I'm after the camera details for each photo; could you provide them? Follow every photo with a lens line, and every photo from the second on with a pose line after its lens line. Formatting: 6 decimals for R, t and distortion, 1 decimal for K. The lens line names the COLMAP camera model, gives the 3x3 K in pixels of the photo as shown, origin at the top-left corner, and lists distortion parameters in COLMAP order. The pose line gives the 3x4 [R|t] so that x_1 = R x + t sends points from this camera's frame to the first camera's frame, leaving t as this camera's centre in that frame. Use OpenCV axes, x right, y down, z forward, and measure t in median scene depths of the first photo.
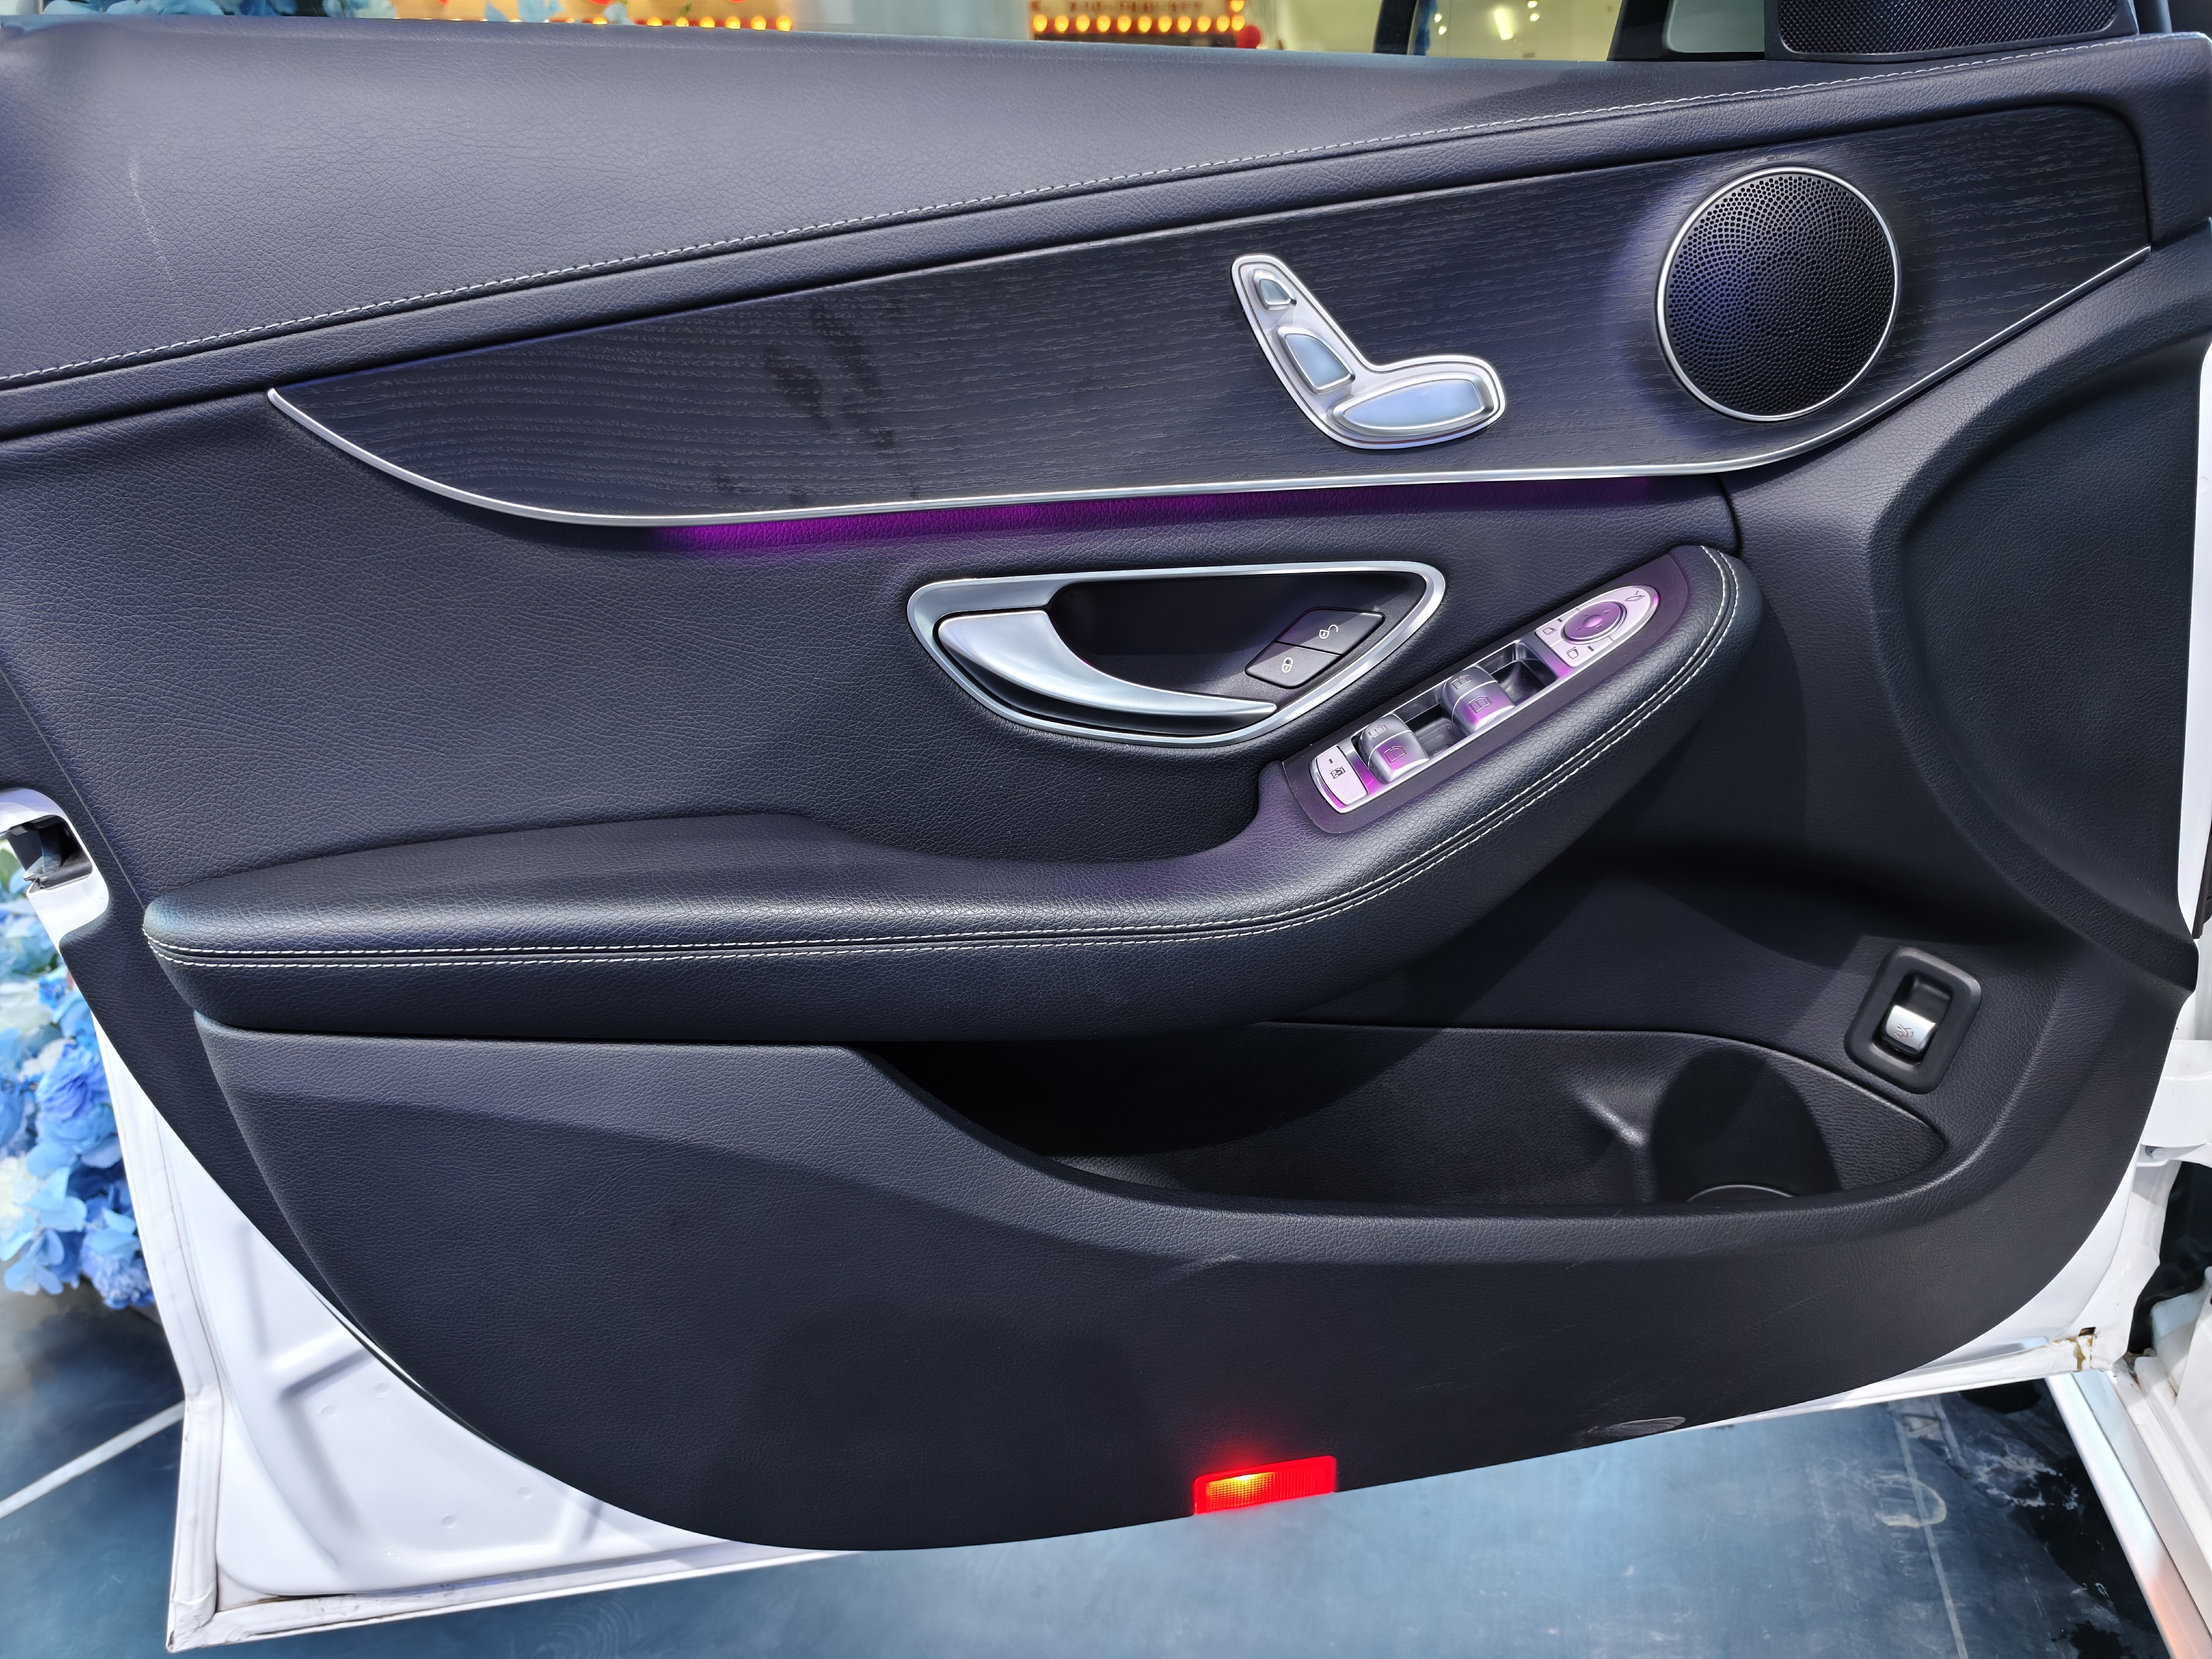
lens RADIAL K [[1587.1, 0, 1106.3], [0, 1587.1, 836.5], [0, 0, 1]] dist [-0.004291, -0.009653]
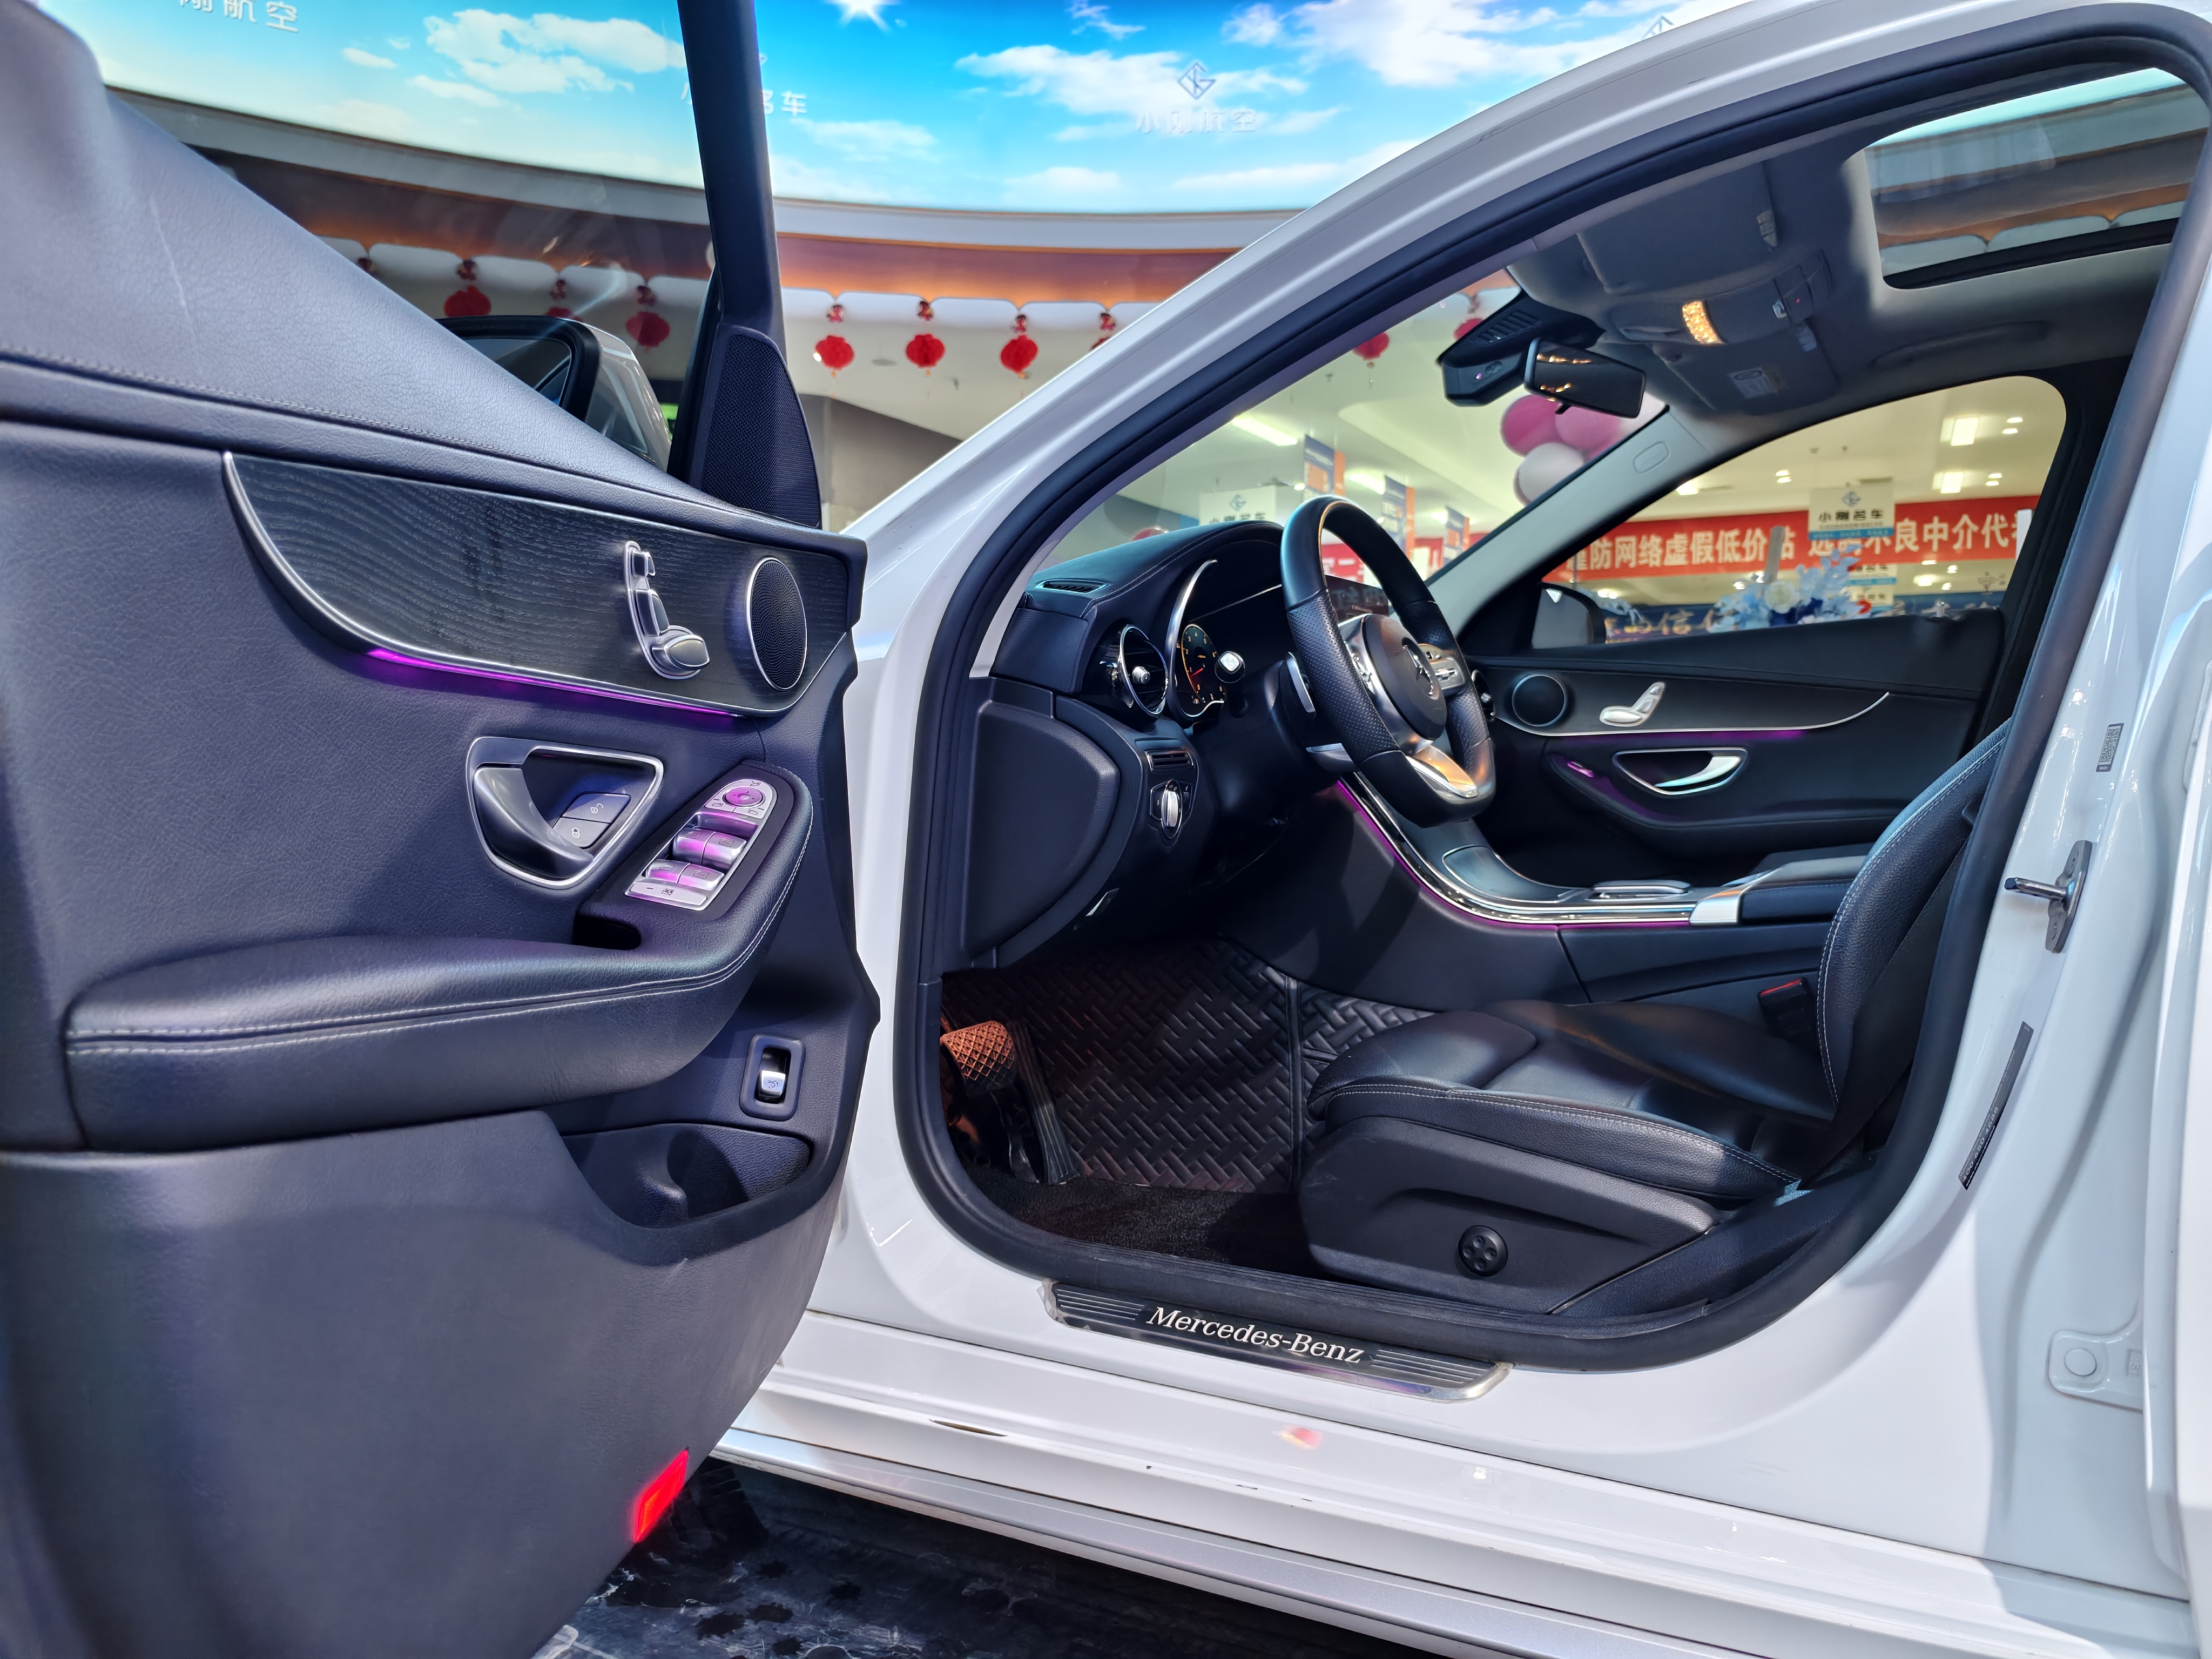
lens RADIAL K [[1587.1, 0, 1106.3], [0, 1587.1, 836.5], [0, 0, 1]] dist [-0.004291, -0.009653]
pose [[0.228406, 0.033903, 0.972975, -1.154694], [0.304217, 0.946864, -0.104408, 0.183769], [-0.924815, 0.319843, 0.205956, 0.308745]]
